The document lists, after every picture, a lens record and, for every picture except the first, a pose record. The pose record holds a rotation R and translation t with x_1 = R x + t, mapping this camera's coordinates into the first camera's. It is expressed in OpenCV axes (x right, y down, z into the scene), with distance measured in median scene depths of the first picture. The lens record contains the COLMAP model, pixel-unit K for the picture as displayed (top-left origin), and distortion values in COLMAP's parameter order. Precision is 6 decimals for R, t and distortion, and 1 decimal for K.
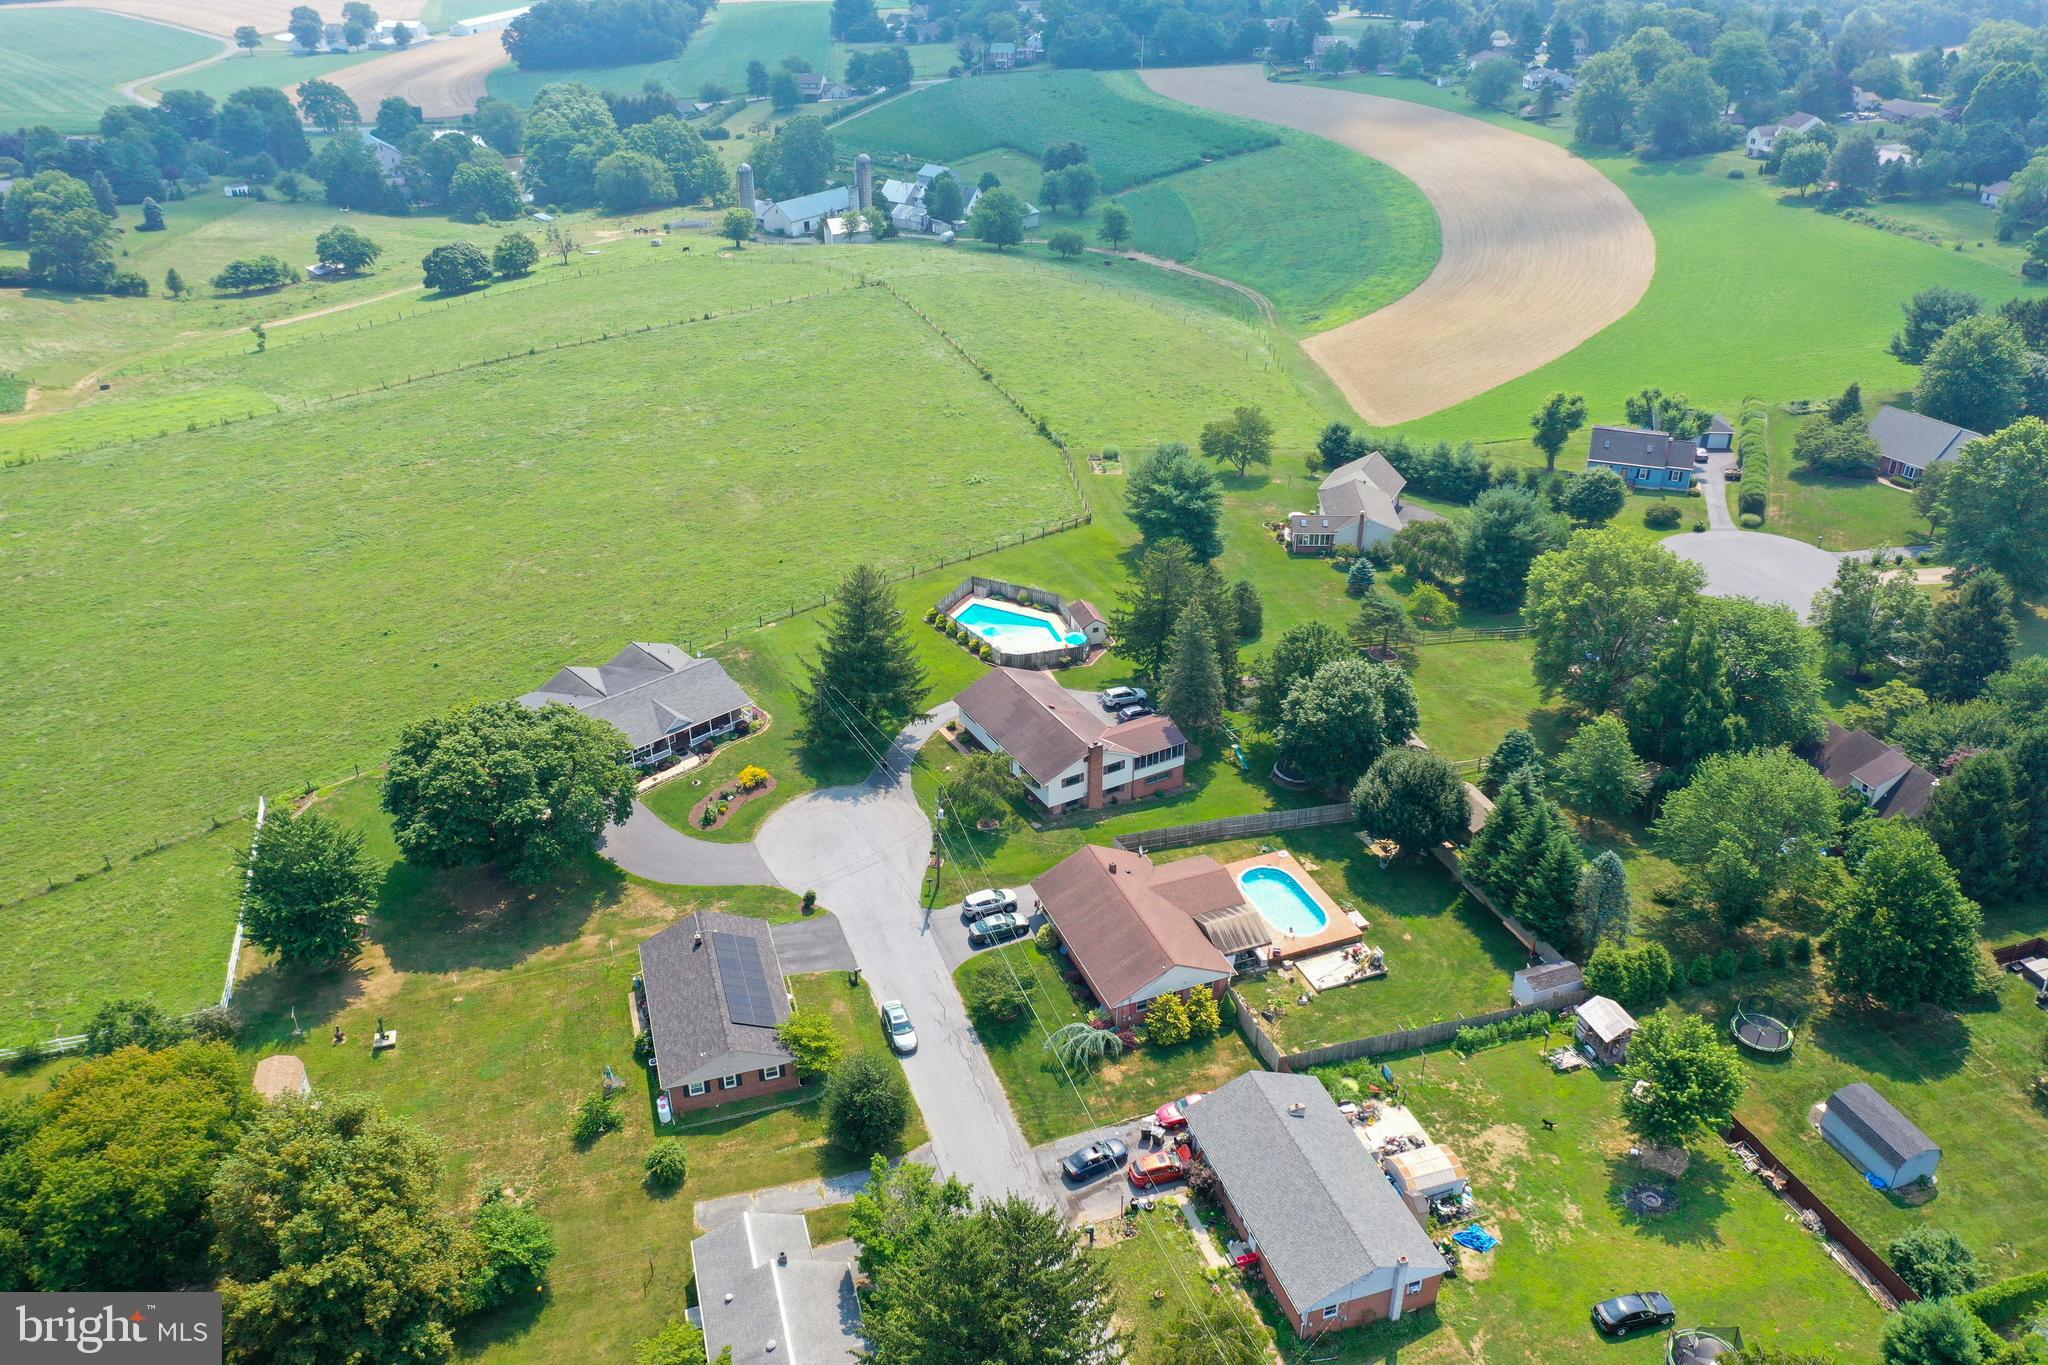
lens RADIAL K [[1609.3, 0, 1023.4], [0, 1609.3, 694.1], [0, 0, 1]] dist [-0.002137, -0.002167]
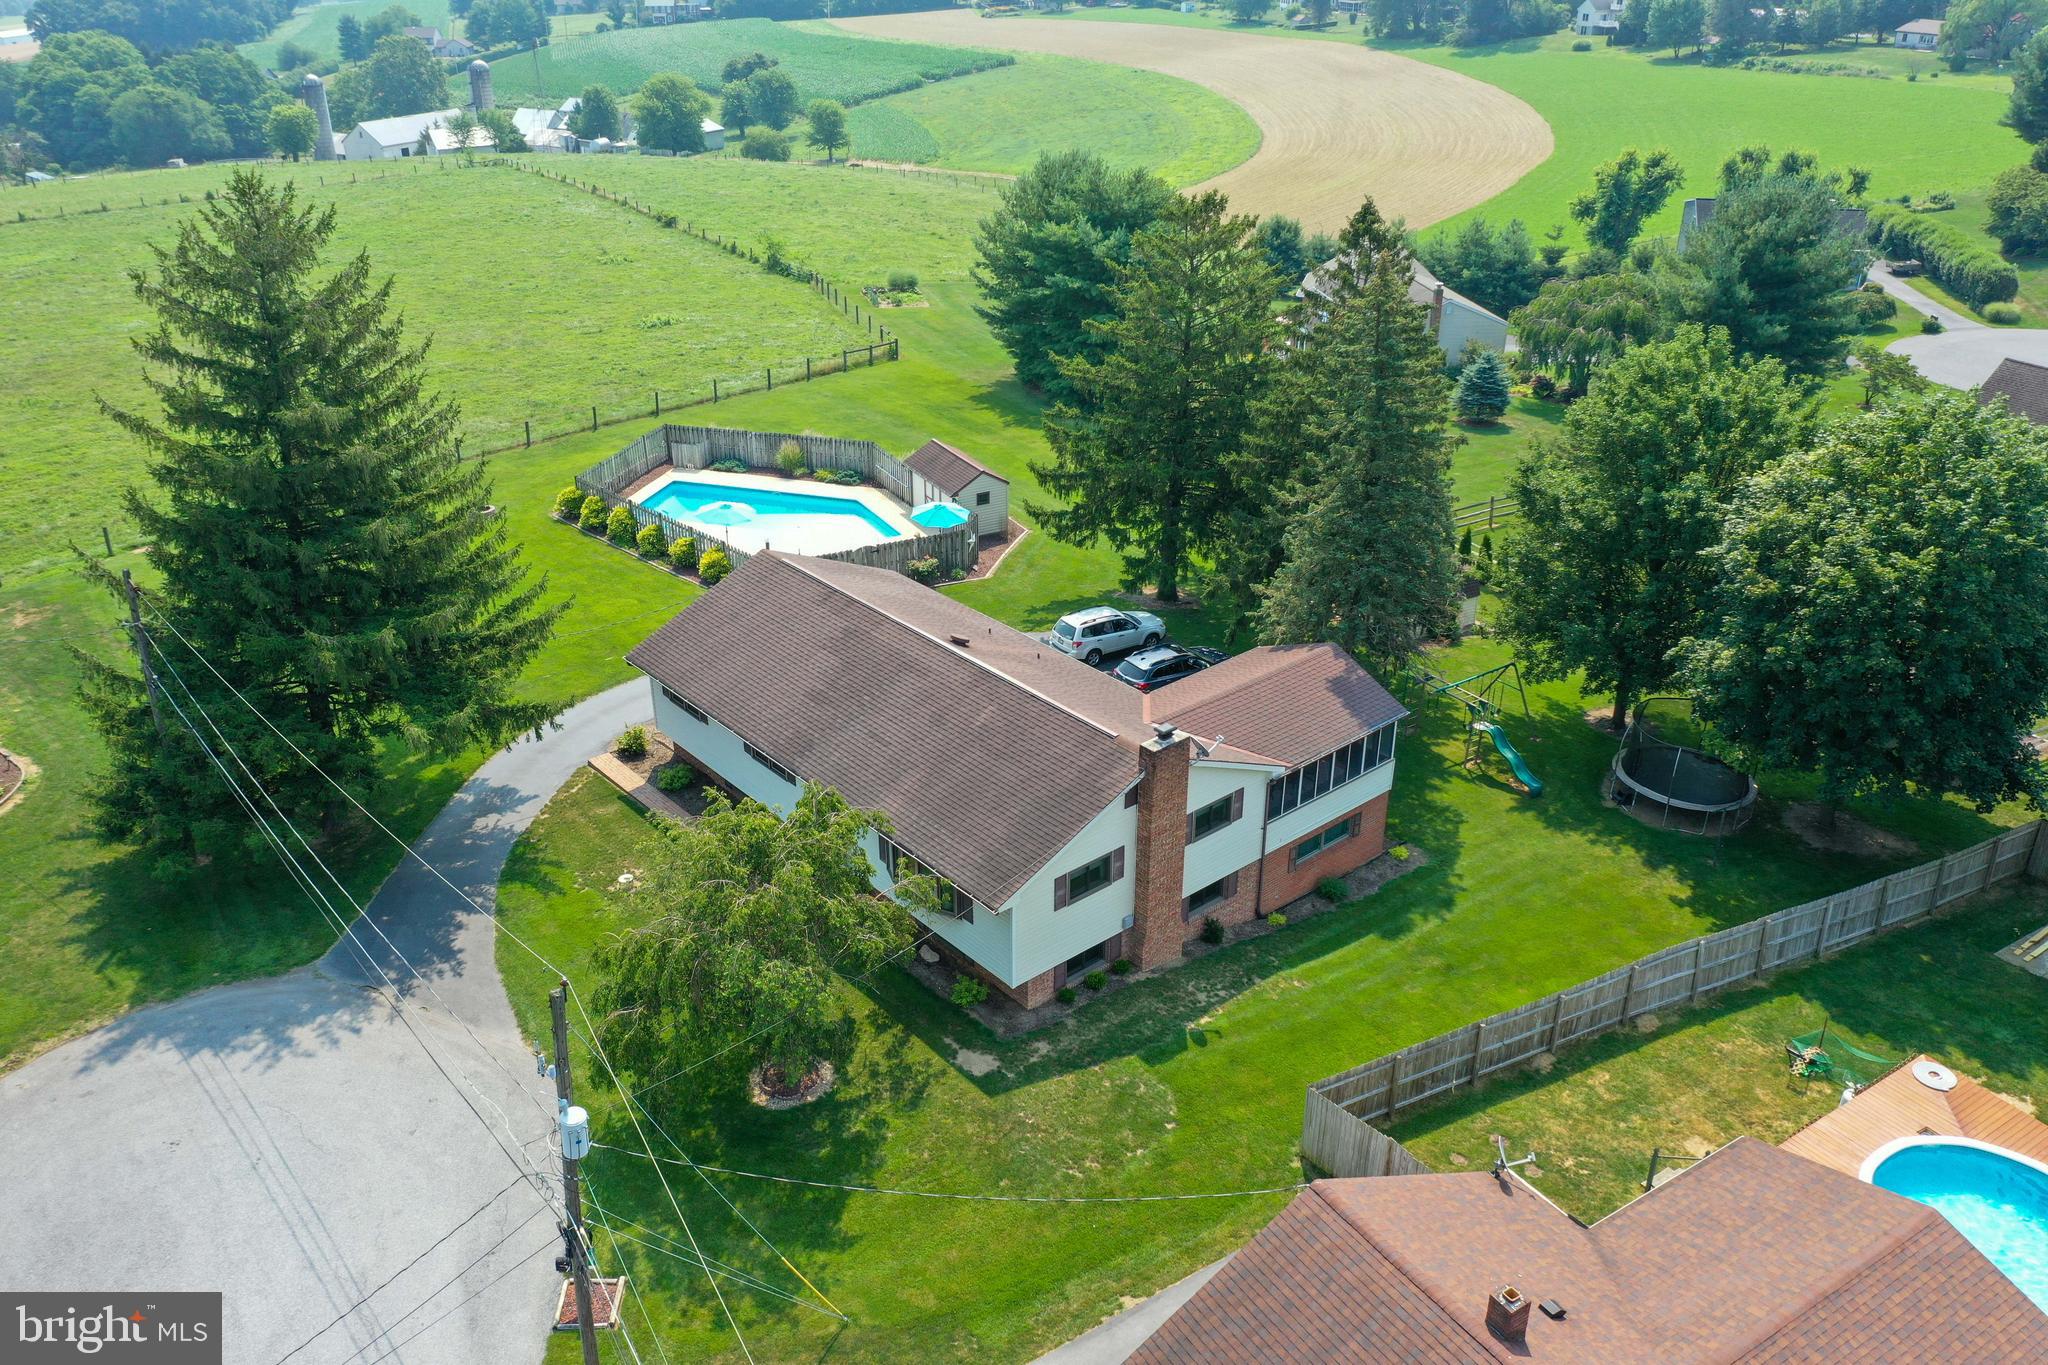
lens RADIAL K [[1603.0, 0, 1024.0], [0, 1603.0, 682.5], [0, 0, 1]] dist [0.001591, -0.002520]
pose [[0.980259, -0.083022, 0.179440, -0.023927], [0.092906, 0.994547, -0.047383, 0.029380], [-0.174528, 0.063119, 0.982627, 0.663880]]
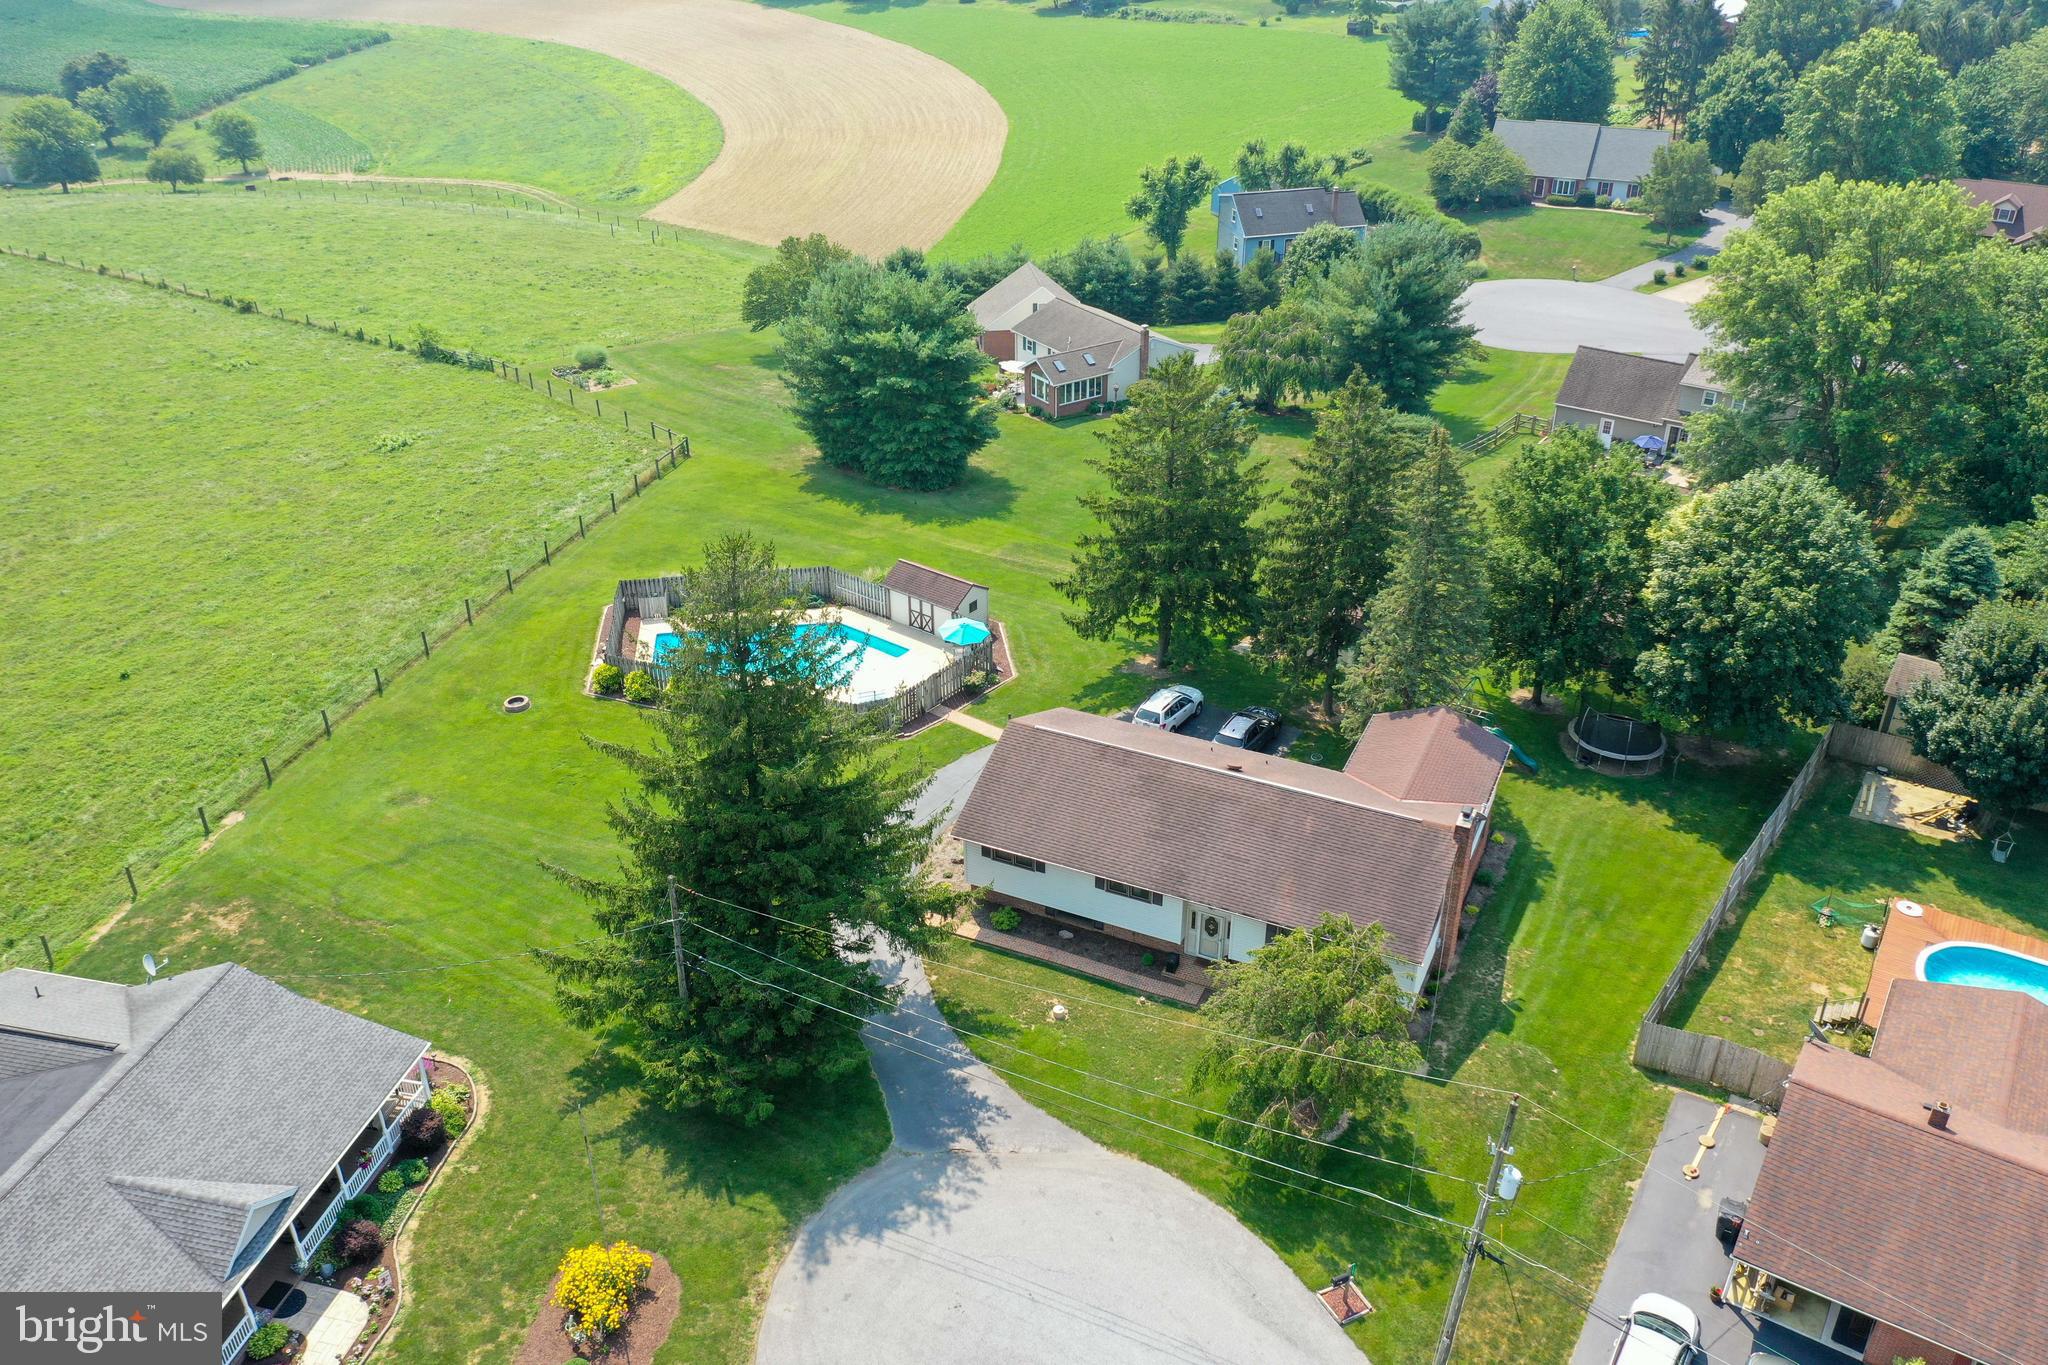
lens RADIAL K [[1604.3, 0, 1019.6], [0, 1604.3, 682.6], [0, 0, 1]] dist [0.000095, 0.003247]
pose [[0.815544, -0.286147, 0.502999, -0.211117], [0.288544, 0.954511, 0.075169, -0.055335], [-0.501628, 0.083833, 0.861012, 0.641546]]
